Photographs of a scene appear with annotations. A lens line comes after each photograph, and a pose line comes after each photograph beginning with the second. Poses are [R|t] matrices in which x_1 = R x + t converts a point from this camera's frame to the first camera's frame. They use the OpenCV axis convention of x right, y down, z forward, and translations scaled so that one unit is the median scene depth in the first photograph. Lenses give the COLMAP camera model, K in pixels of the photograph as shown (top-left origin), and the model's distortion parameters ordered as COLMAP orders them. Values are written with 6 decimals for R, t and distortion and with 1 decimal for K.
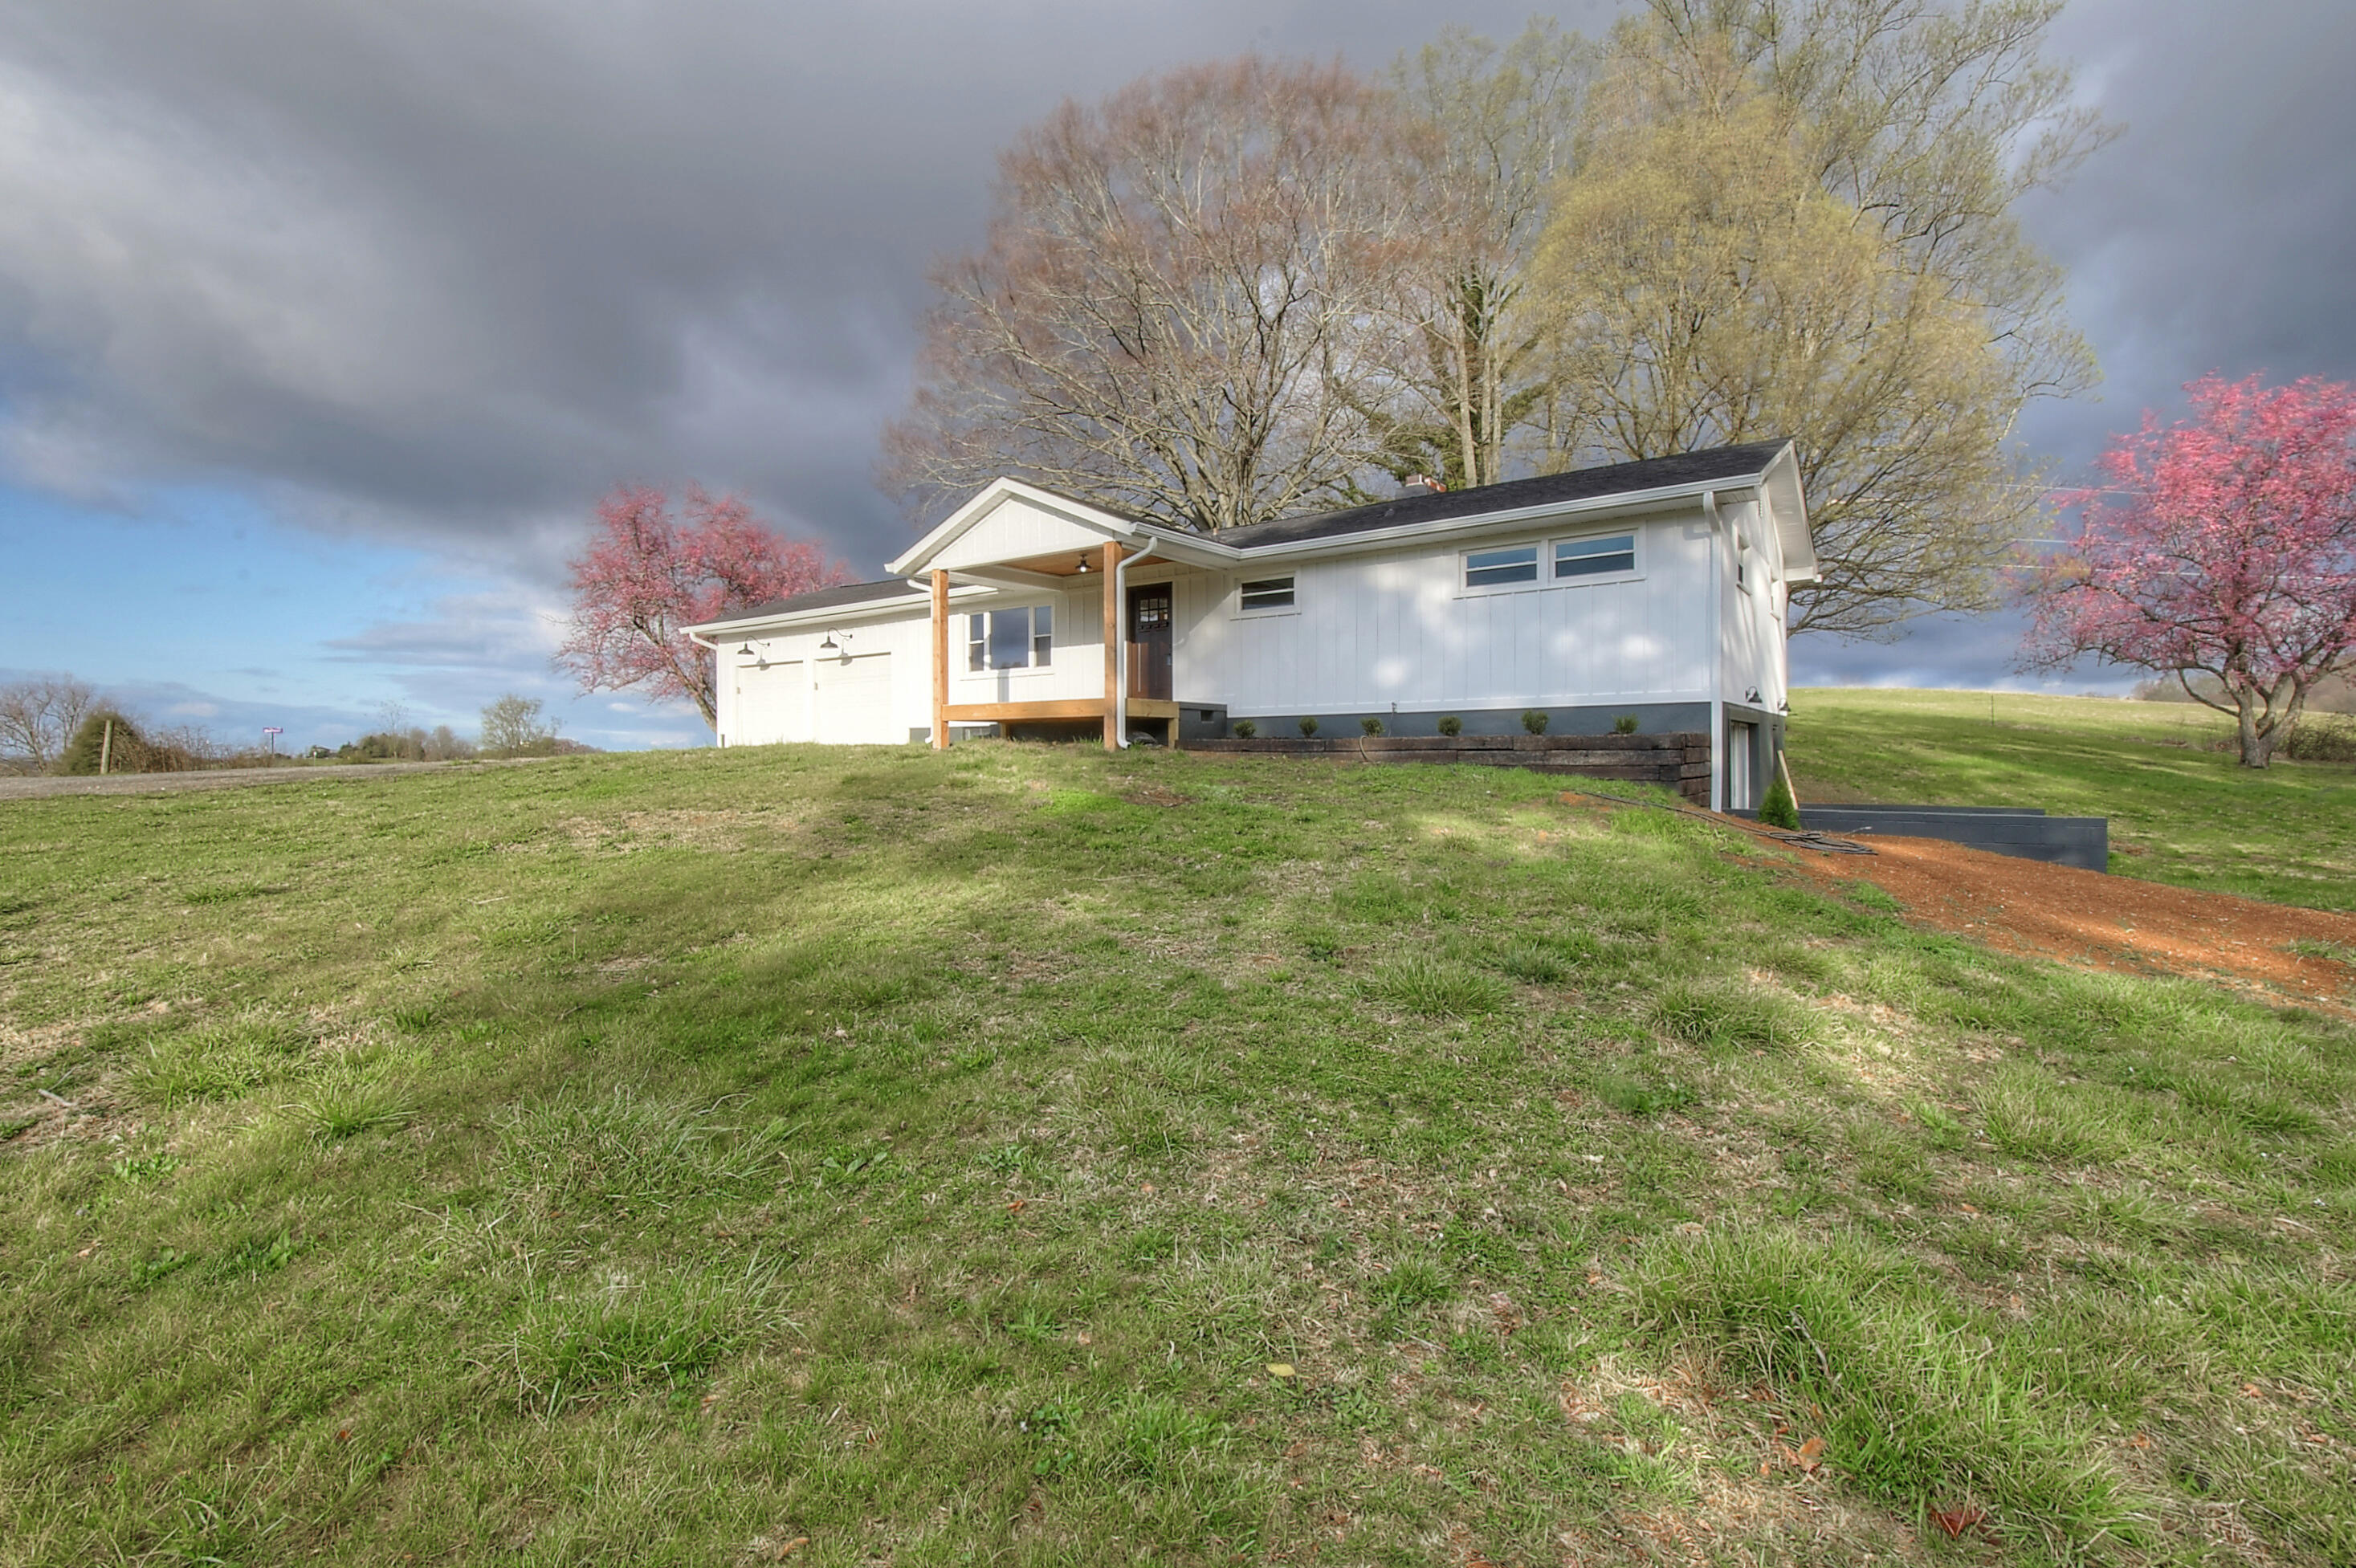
lens RADIAL K [[1057.6, 0, 1178.0], [0, 1057.6, 784.0], [0, 0, 1]] dist [-0.003550, -0.000172]
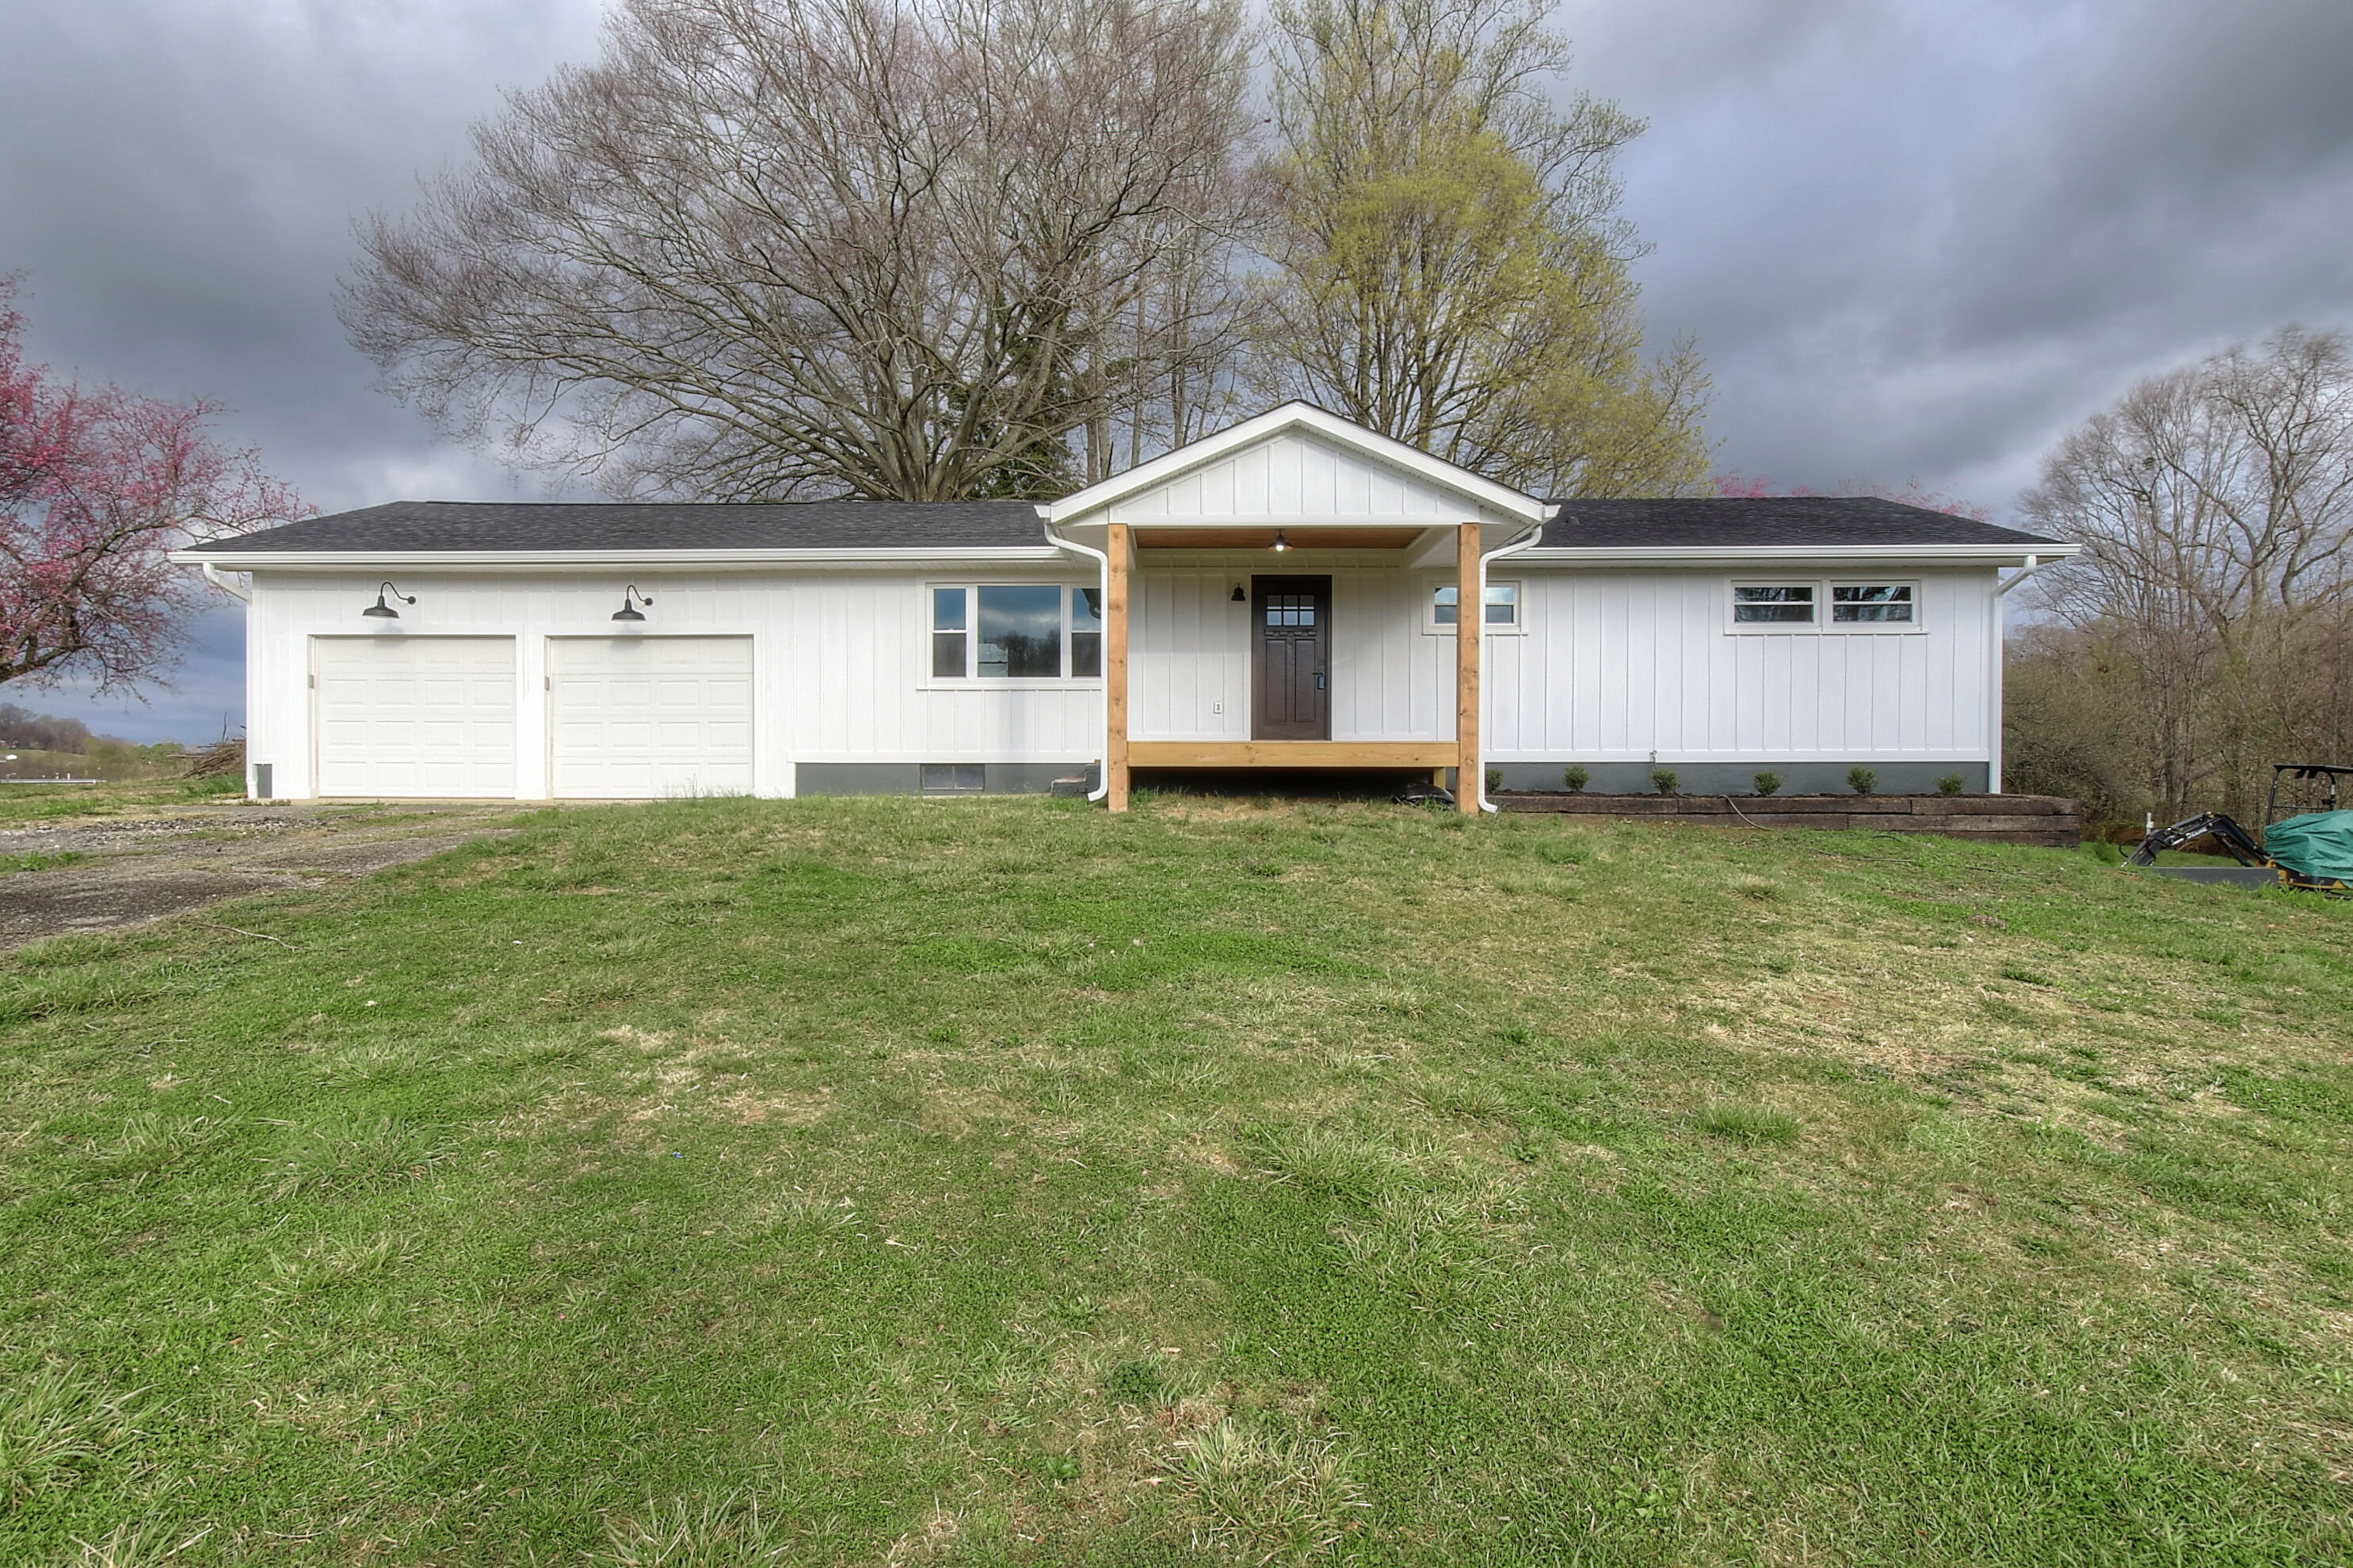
lens RADIAL K [[1176.8, 0, 1176.5], [0, 1176.8, 784.0], [0, 0, 1]] dist [0.003488, 0.000242]
pose [[0.813792, -0.006660, 0.581118, -0.591289], [0.010151, 0.999945, -0.002756, -0.046470], [-0.581068, 0.008142, 0.813814, 0.410032]]
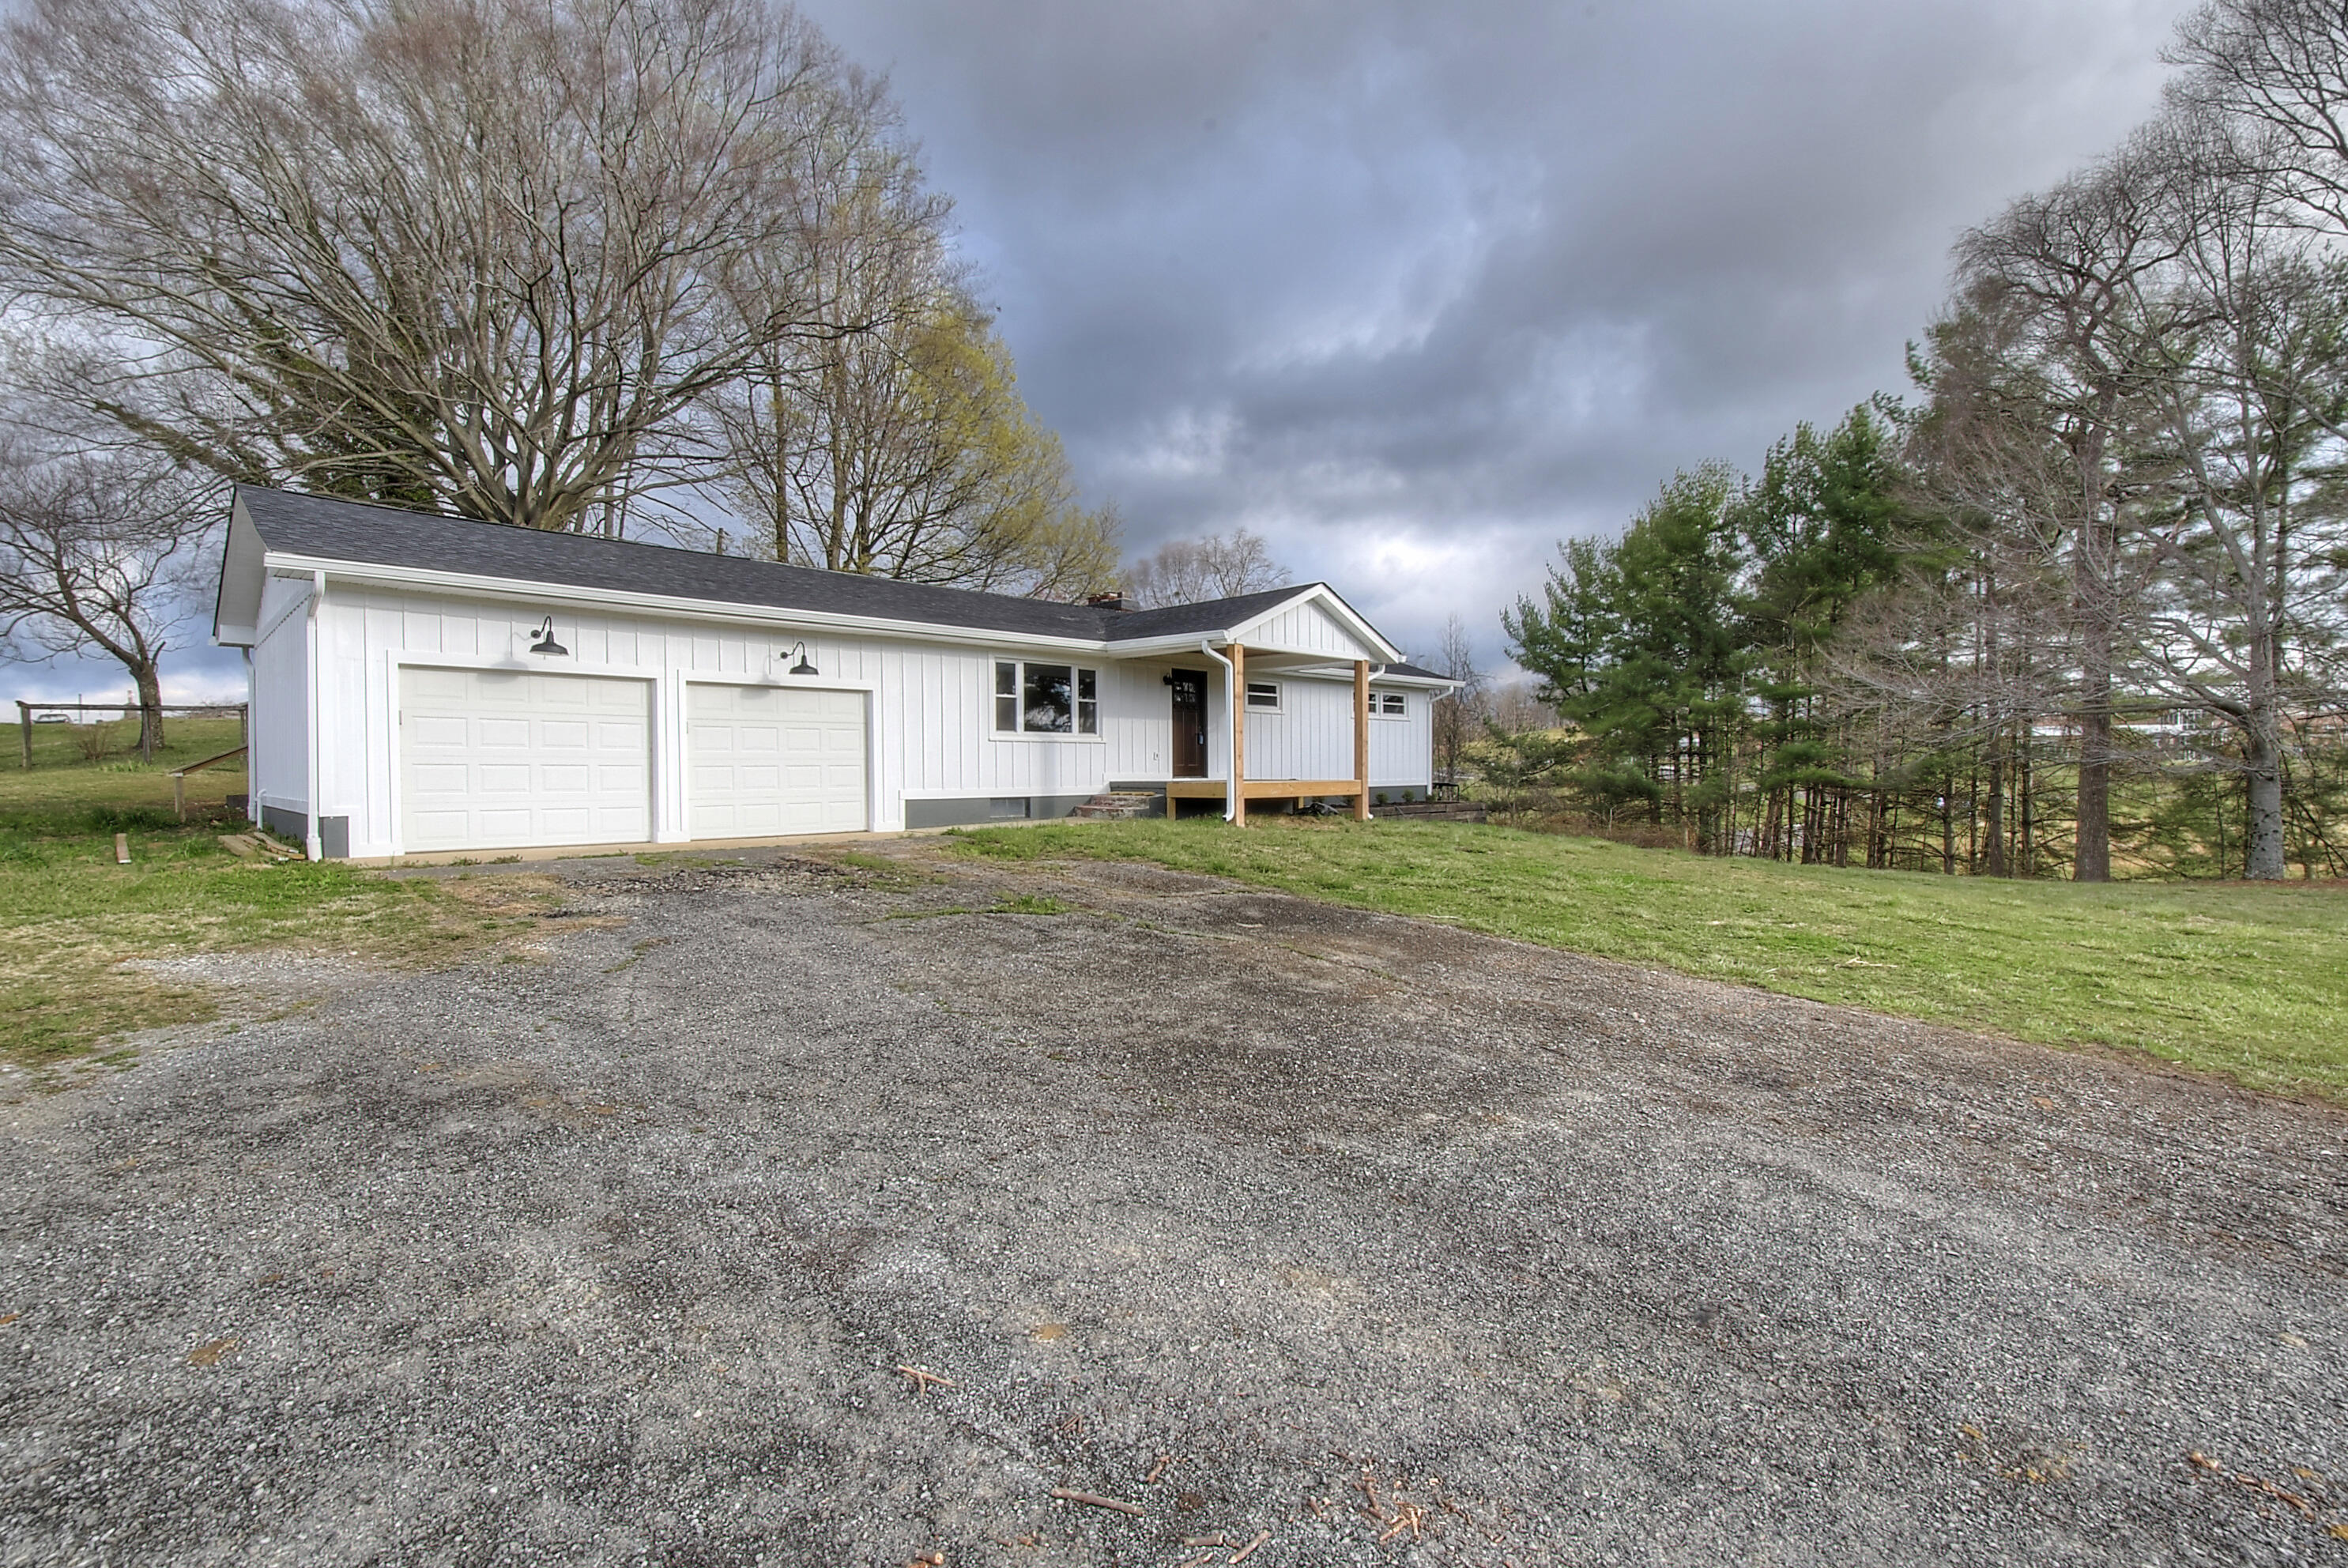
lens RADIAL K [[1054.1, 0, 1174.0], [0, 1054.1, 784.0], [0, 0, 1]] dist [-0.003550, -0.000172]
pose [[0.148289, -0.002138, 0.988942, -1.176896], [0.034669, 0.999394, -0.003038, -0.070216], [-0.988336, 0.034736, 0.148273, 0.901403]]
